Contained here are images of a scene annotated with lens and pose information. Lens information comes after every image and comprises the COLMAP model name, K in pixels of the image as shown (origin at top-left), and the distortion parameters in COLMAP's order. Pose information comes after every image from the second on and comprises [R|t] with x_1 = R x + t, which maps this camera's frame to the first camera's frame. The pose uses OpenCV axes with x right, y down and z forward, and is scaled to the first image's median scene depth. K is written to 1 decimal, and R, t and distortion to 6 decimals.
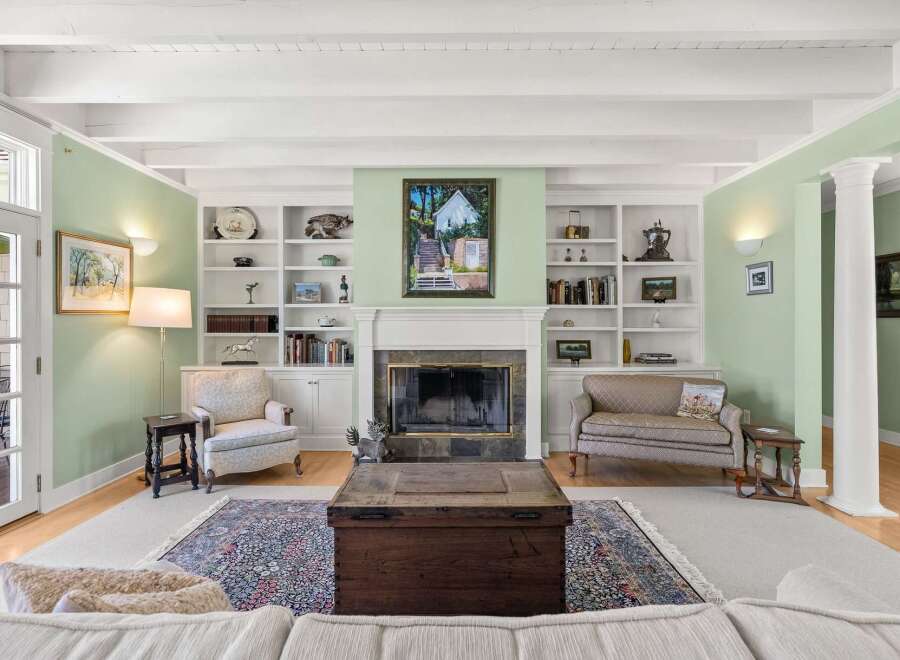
lens RADIAL K [[450.7, 0, 451.9], [0, 450.7, 322.4], [0, 0, 1]] dist [-0.001991, 0.000473]
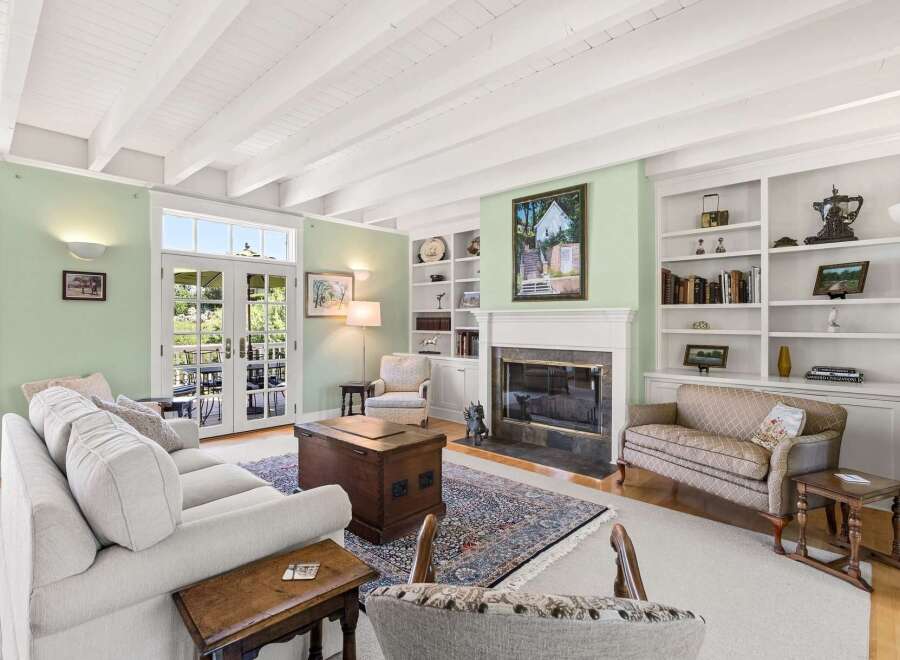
lens RADIAL K [[450.7, 0, 451.9], [0, 450.7, 322.4], [0, 0, 1]] dist [-0.001991, 0.000473]
pose [[0.739281, 0.003335, -0.673388, 0.554557], [-0.004296, 0.999991, 0.000236, -0.002265], [0.673383, 0.002719, 0.739289, 0.038500]]
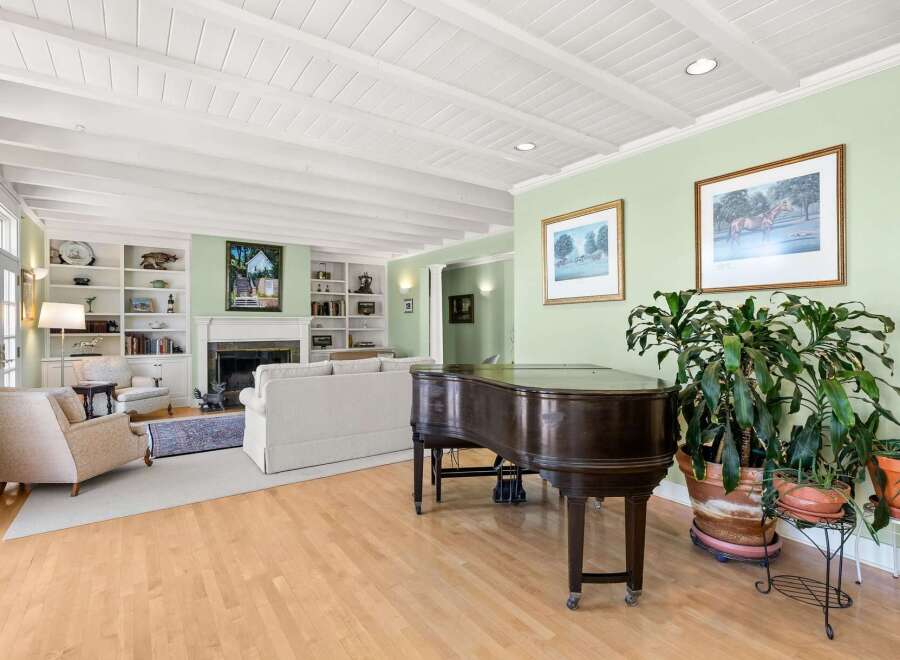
lens RADIAL K [[450.7, 0, 451.9], [0, 450.7, 322.4], [0, 0, 1]] dist [-0.001991, 0.000473]
pose [[0.814848, 0.002885, 0.579667, -0.394815], [0.002763, 0.999957, -0.008861, 0.005047], [-0.579668, 0.008822, 0.814805, -0.859180]]
